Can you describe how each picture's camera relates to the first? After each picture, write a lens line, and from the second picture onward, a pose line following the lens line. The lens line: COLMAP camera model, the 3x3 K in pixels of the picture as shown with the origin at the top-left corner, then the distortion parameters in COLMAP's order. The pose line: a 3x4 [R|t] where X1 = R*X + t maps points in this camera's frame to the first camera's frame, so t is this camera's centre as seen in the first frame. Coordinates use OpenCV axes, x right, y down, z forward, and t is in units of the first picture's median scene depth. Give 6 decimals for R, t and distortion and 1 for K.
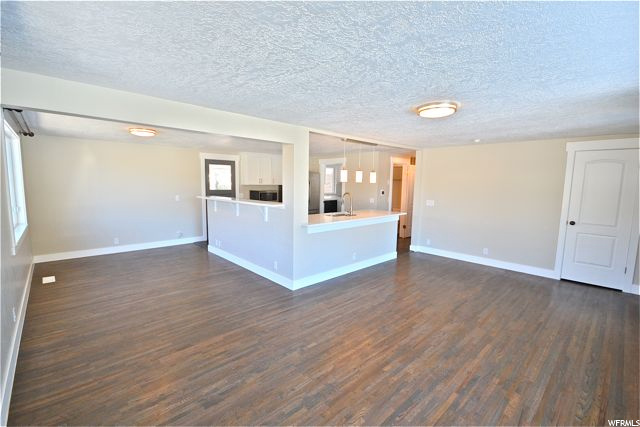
lens RADIAL K [[285.3, 0, 315.3], [0, 285.3, 213.1], [0, 0, 1]] dist [0.001080, -0.000541]
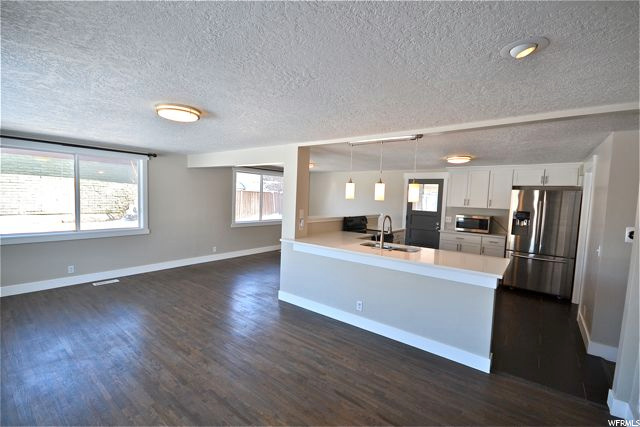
lens RADIAL K [[285.3, 0, 313.7], [0, 285.3, 217.5], [0, 0, 1]] dist [0.001080, -0.000541]
pose [[0.151151, 0.064424, -0.986409, 0.562881], [-0.140069, 0.989201, 0.043143, -0.053375], [0.978537, 0.131644, 0.158543, 0.535954]]
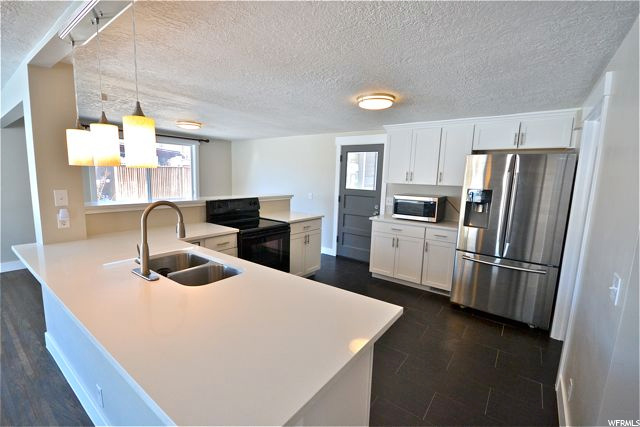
lens RADIAL K [[285.3, 0, 313.9], [0, 285.3, 213.1], [0, 0, 1]] dist [0.001080, -0.000541]
pose [[0.170230, 0.123041, -0.977693, 0.331725], [-0.132657, 0.986004, 0.100989, -0.084964], [0.976434, 0.112506, 0.184169, 0.824692]]
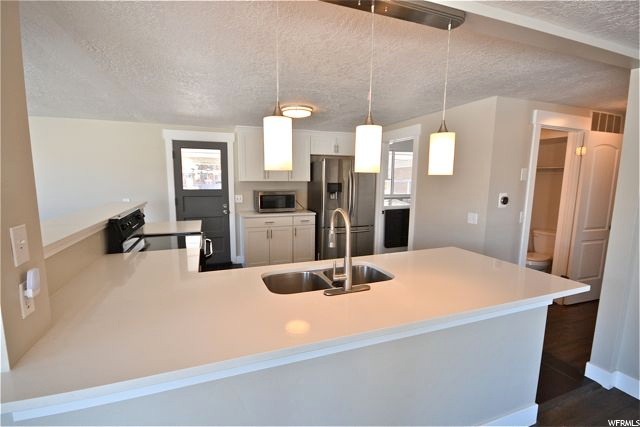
lens RADIAL K [[293.0, 0, 317.6], [0, 293.0, 214.3], [0, 0, 1]] dist [-0.001077, -0.000077]
pose [[0.926896, 0.041186, -0.373051, 0.150622], [-0.035898, 0.999132, 0.021115, -0.053030], [0.373597, -0.006180, 0.927571, 0.531052]]
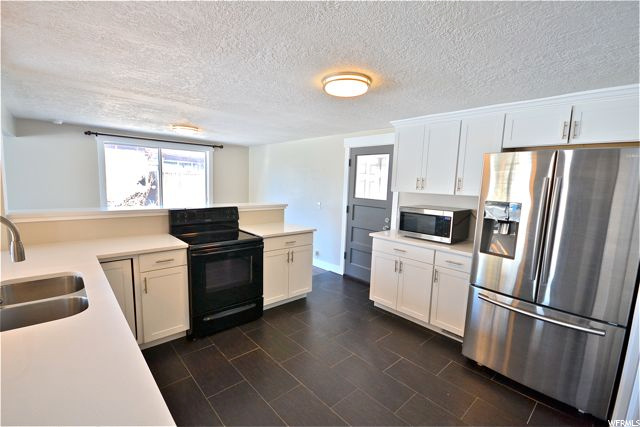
lens RADIAL K [[285.3, 0, 314.3], [0, 285.3, 213.4], [0, 0, 1]] dist [0.001080, -0.000541]
pose [[-0.021539, 0.101020, -0.994651, 0.254165], [-0.138668, 0.984964, 0.103039, -0.102119], [0.990105, 0.140145, -0.007207, 0.954332]]
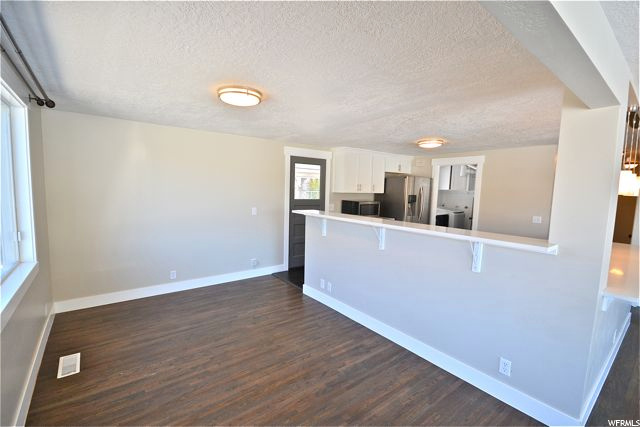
lens RADIAL K [[285.3, 0, 316.2], [0, 285.3, 218.3], [0, 0, 1]] dist [0.001080, -0.000541]
pose [[0.996112, 0.023229, -0.084981, -0.262453], [-0.023265, 0.999729, 0.000569, -0.037269], [0.084971, 0.001410, 0.996382, 0.307171]]
